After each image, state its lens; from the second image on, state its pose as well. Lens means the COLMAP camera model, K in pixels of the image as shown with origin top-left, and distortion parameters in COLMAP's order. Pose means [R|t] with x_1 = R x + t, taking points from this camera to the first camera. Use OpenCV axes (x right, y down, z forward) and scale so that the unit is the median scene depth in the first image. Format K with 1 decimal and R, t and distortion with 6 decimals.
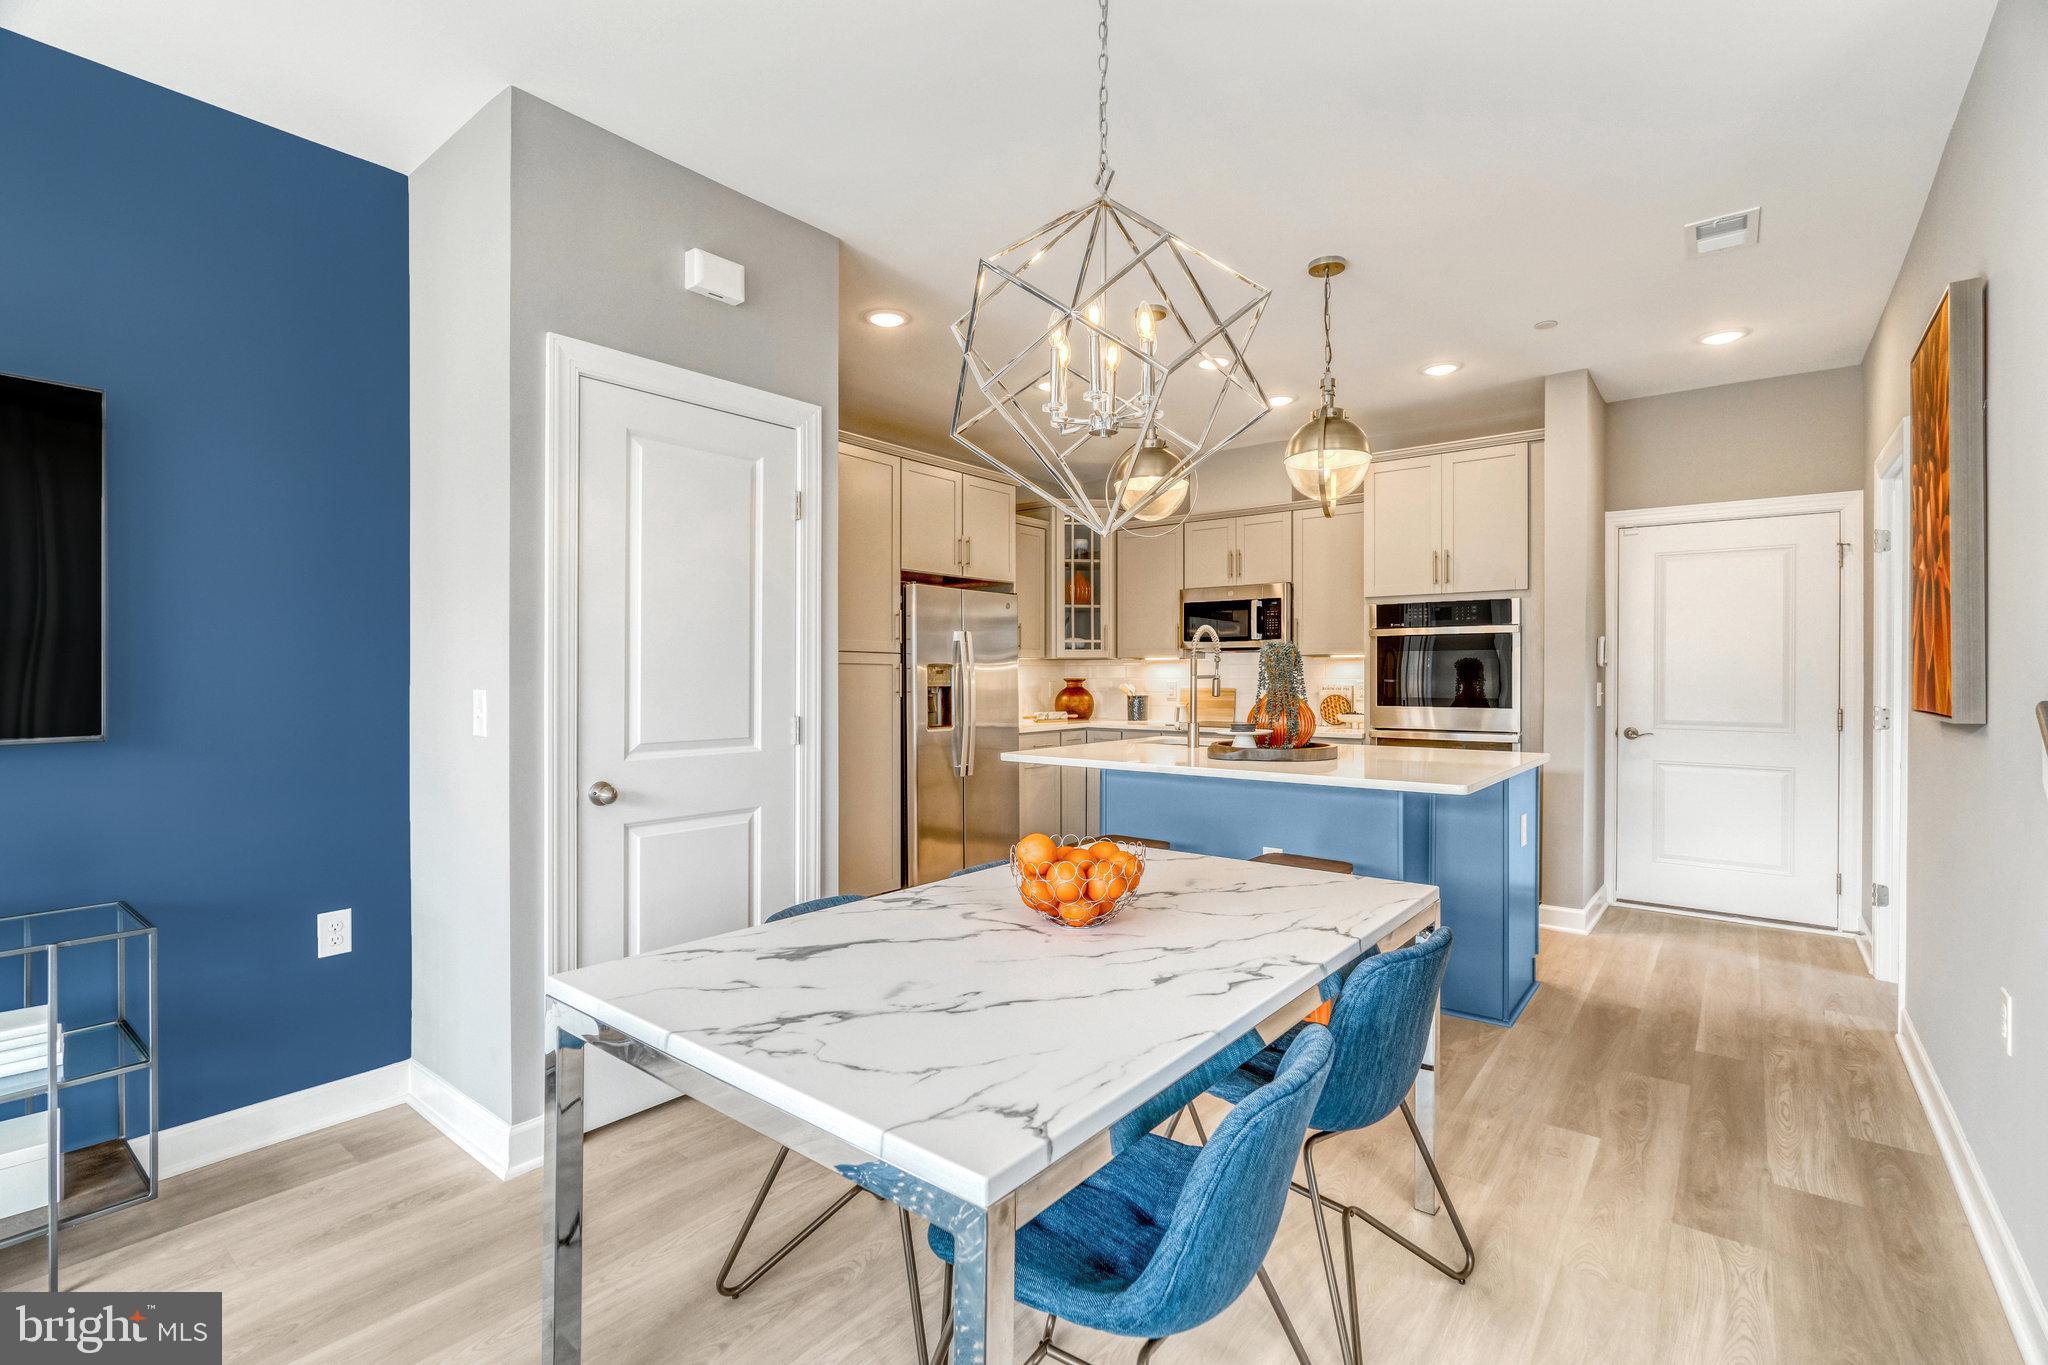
lens RADIAL K [[920.0, 0, 1017.7], [0, 920.0, 674.4], [0, 0, 1]] dist [-0.018559, 0.000543]
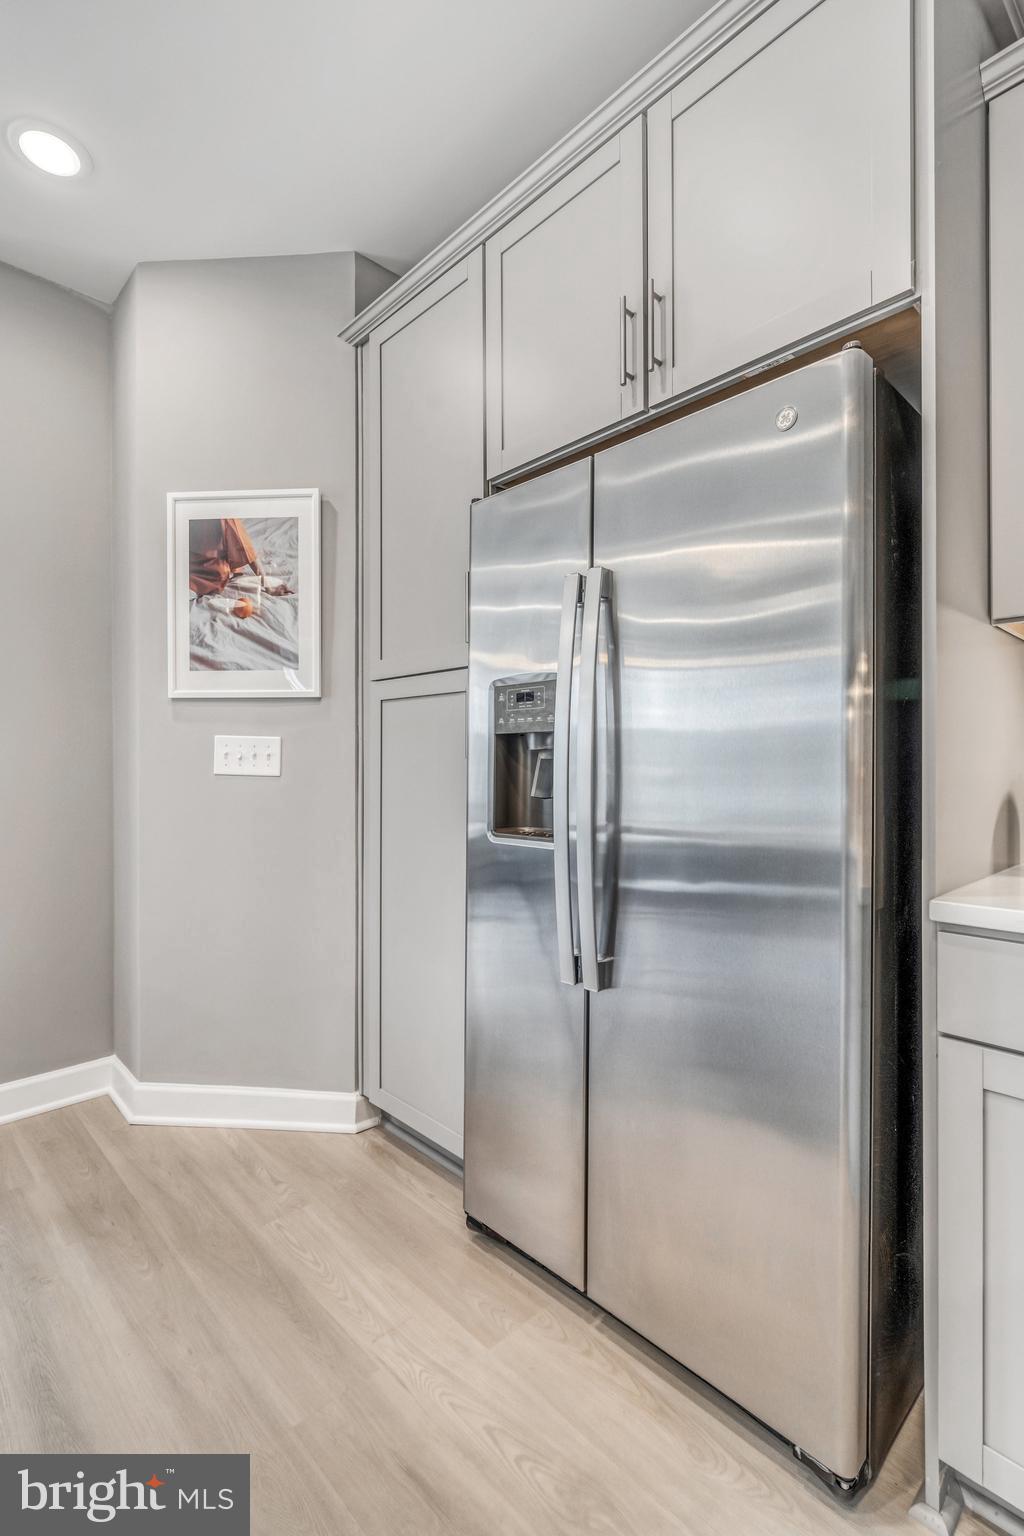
lens RADIAL K [[703.1, 0, 508.8], [0, 703.1, 765.2], [0, 0, 1]] dist [0.000841, 0.000015]
pose [[-0.145757, 0.002107, -0.989318, 0.233941], [0.001914, 0.999996, 0.001848, 0.028489], [0.989319, -0.001624, -0.145760, 1.128749]]
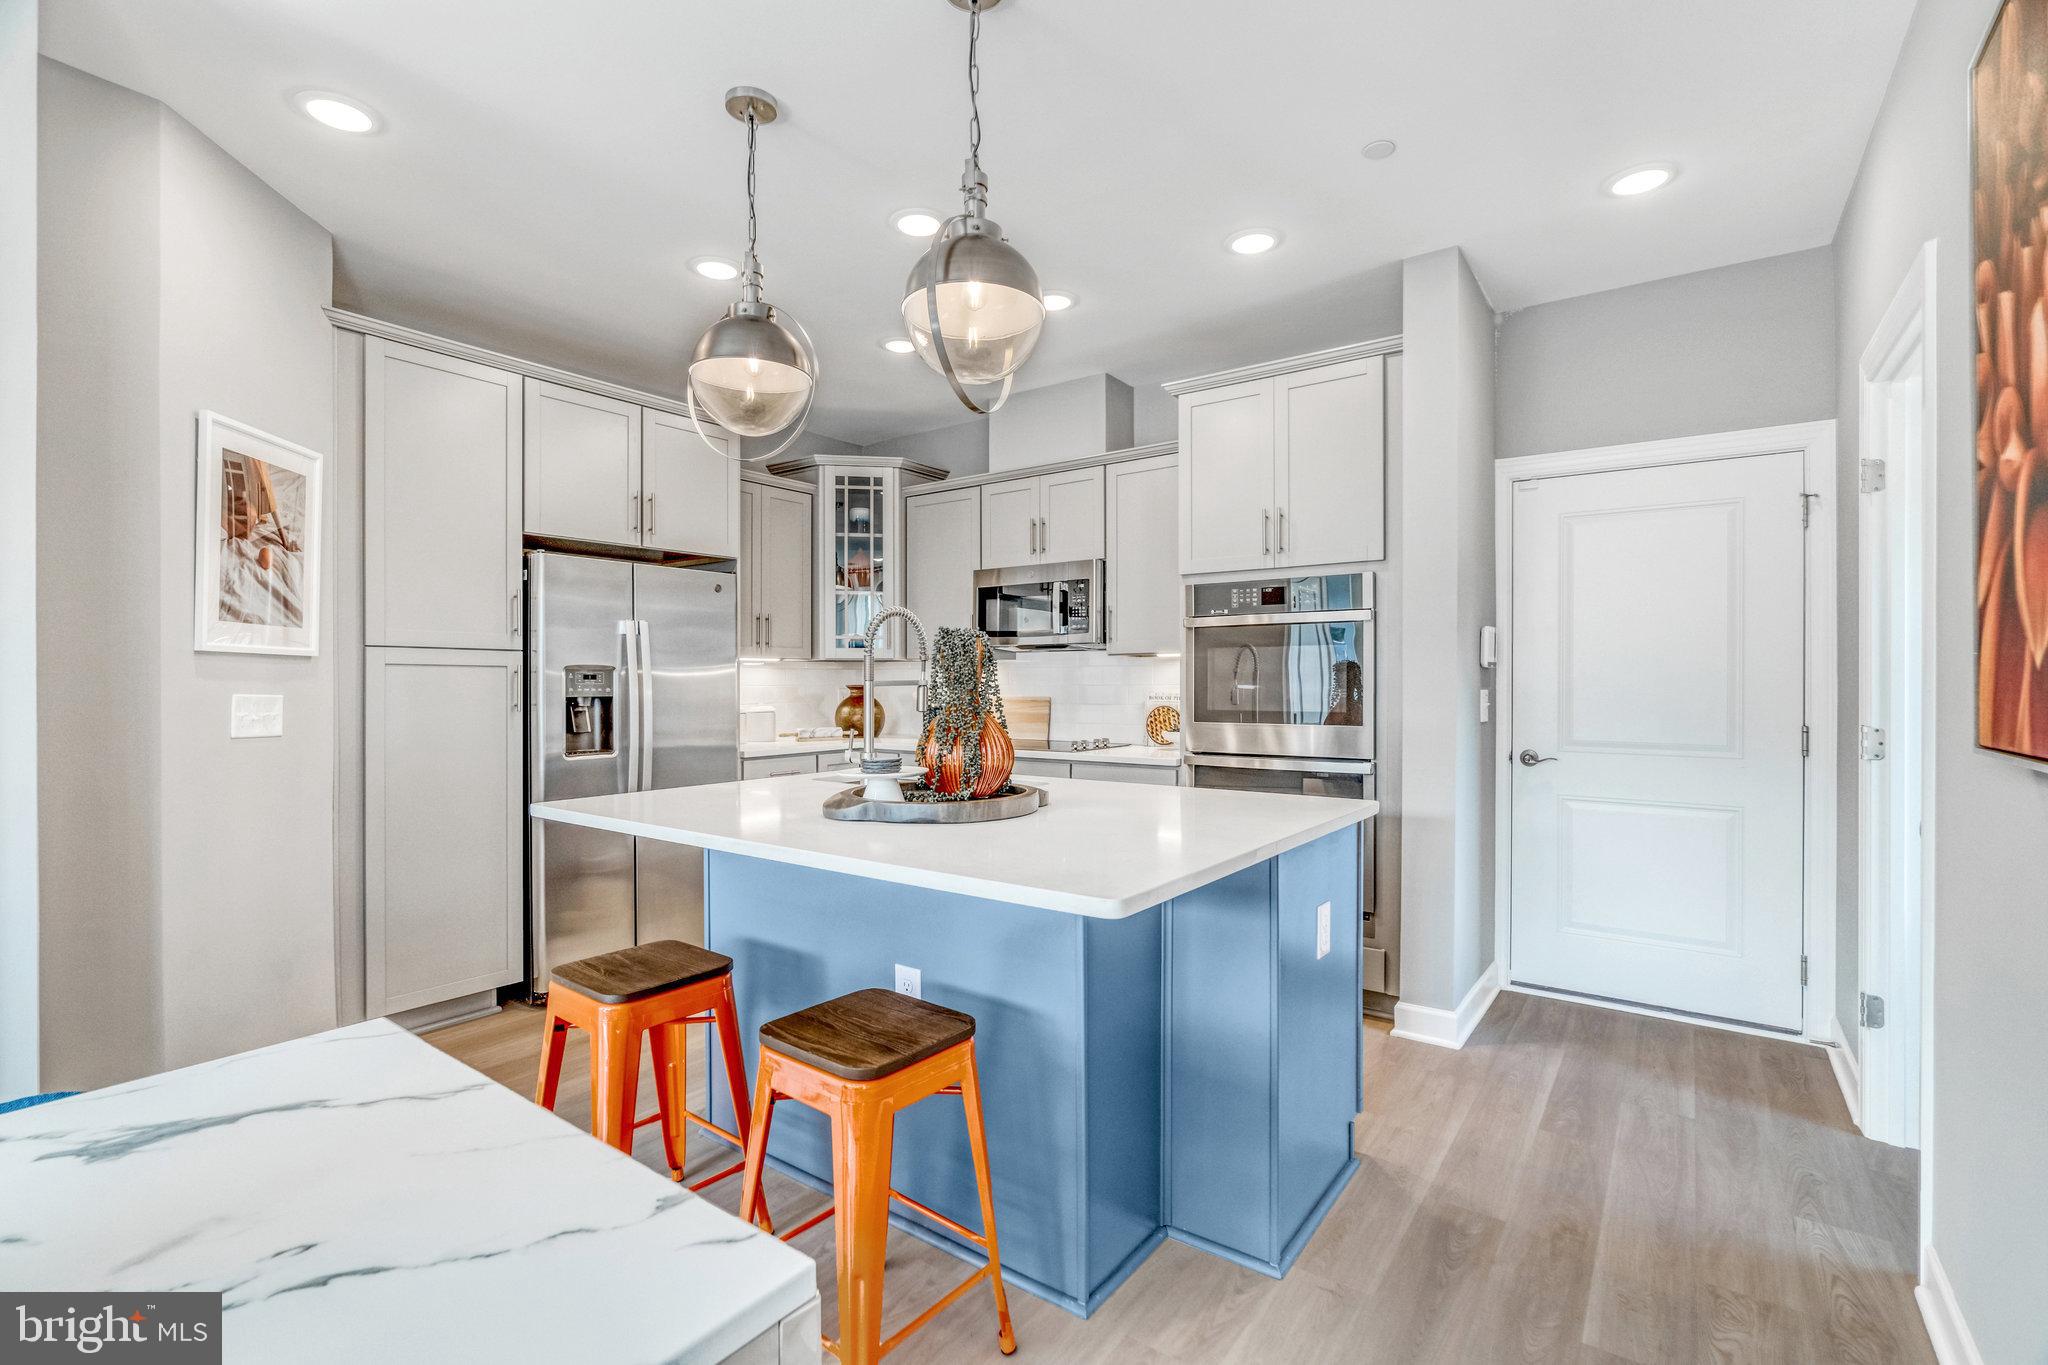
lens RADIAL K [[920.0, 0, 1024.5], [0, 920.0, 680.4], [0, 0, 1]] dist [-0.018559, 0.000543]
pose [[0.998927, -0.001382, 0.046294, 0.242709], [0.001410, 0.999999, -0.000570, 0.001446], [-0.046293, 0.000635, 0.998928, 0.293364]]
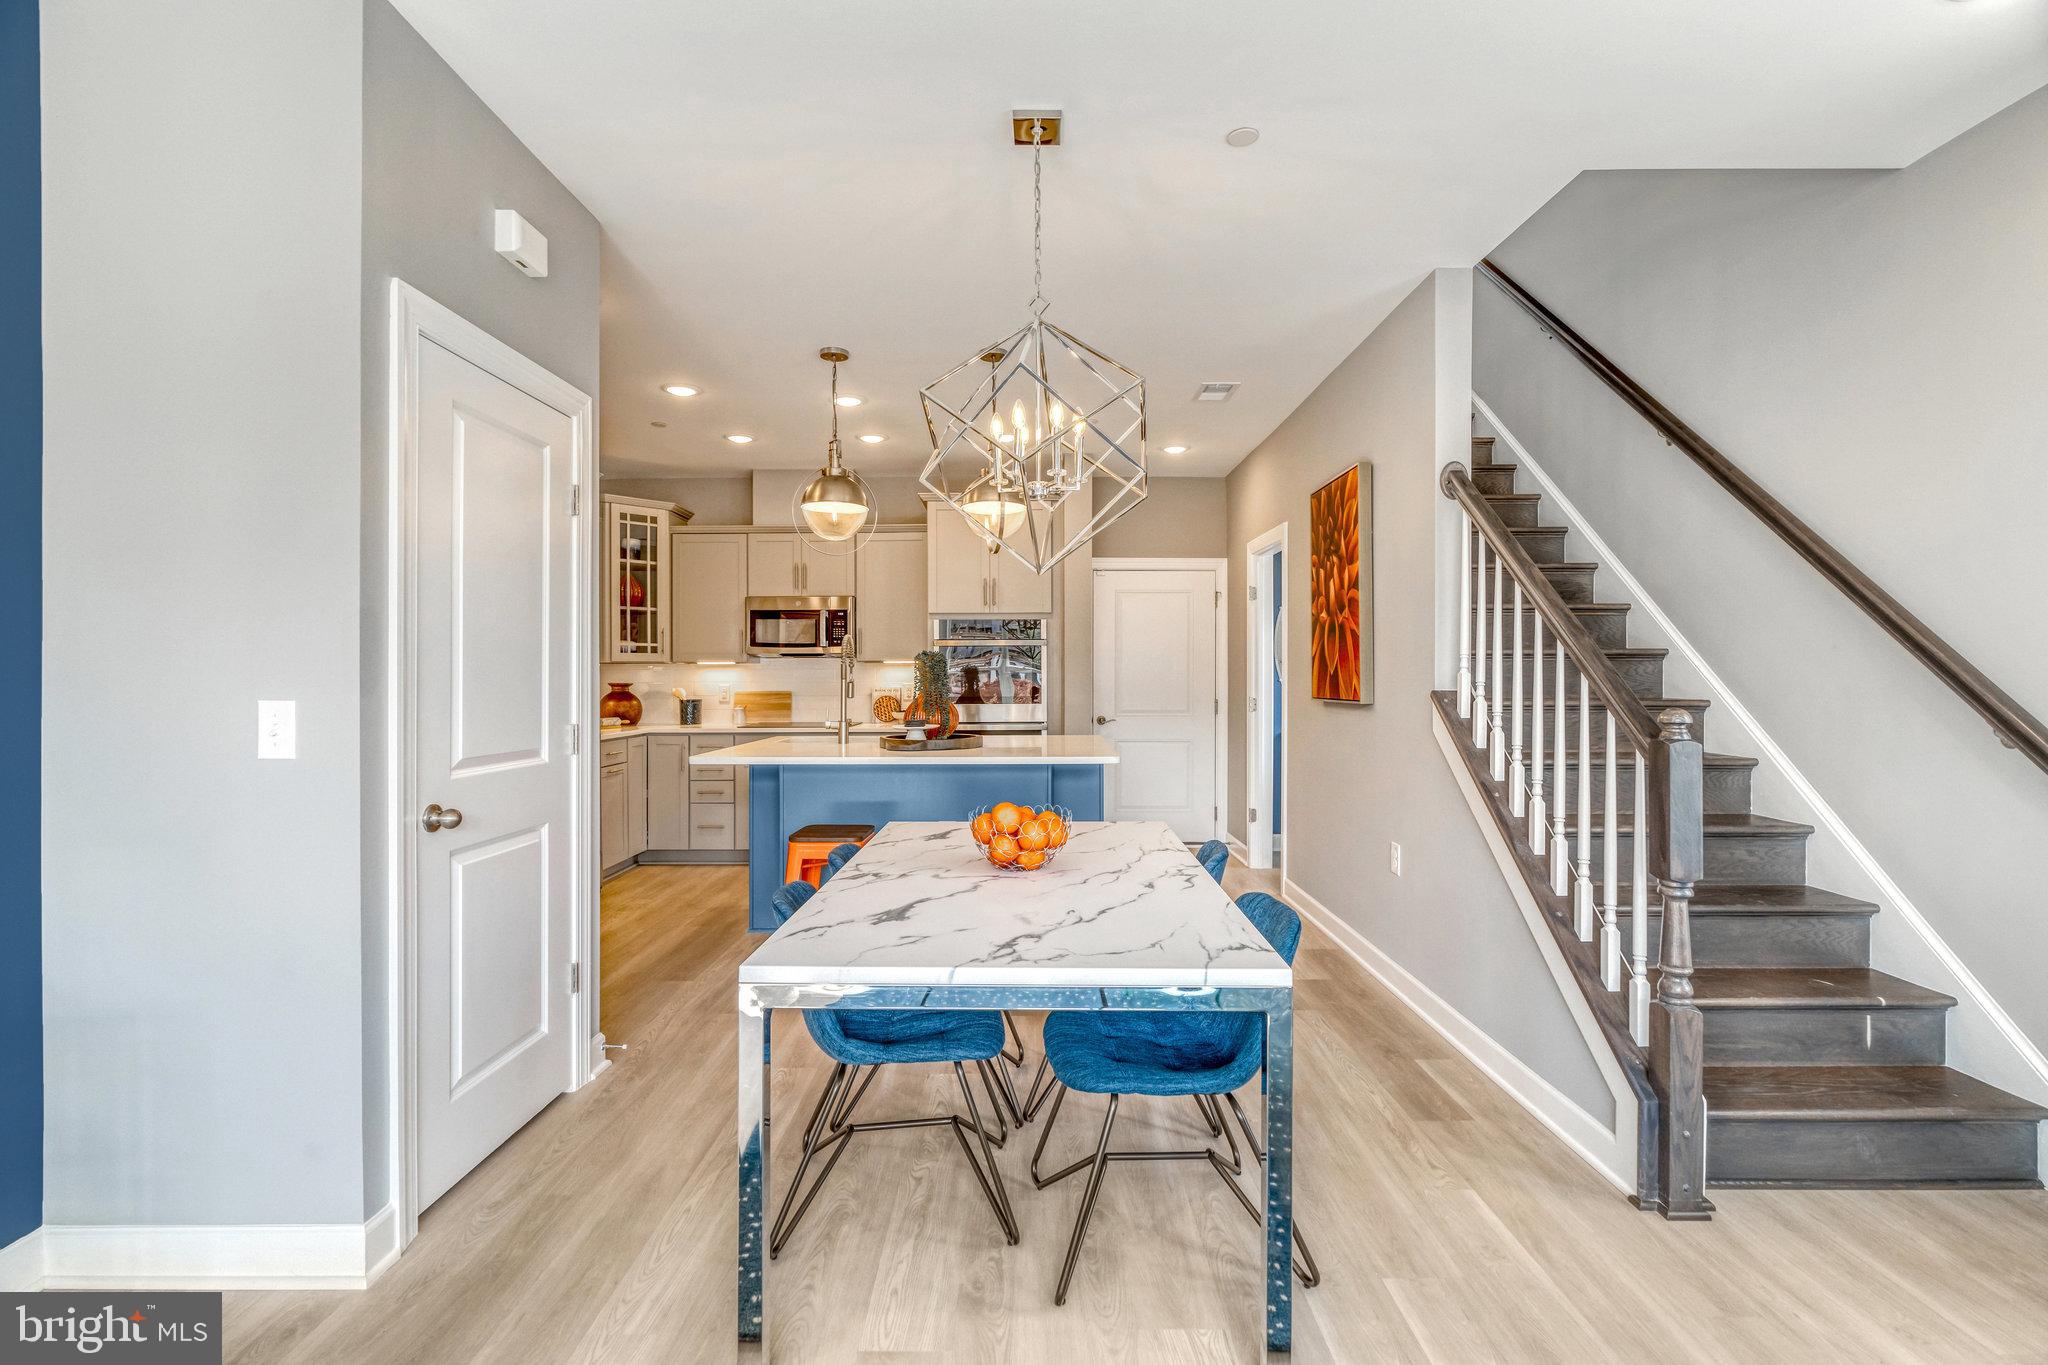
lens RADIAL K [[920.0, 0, 1016.2], [0, 920.0, 676.6], [0, 0, 1]] dist [-0.018559, 0.000543]
pose [[0.783659, -0.002059, 0.621188, -0.303792], [0.002896, 0.999996, -0.000339, -0.001017], [-0.621185, 0.002064, 0.783661, -0.008948]]
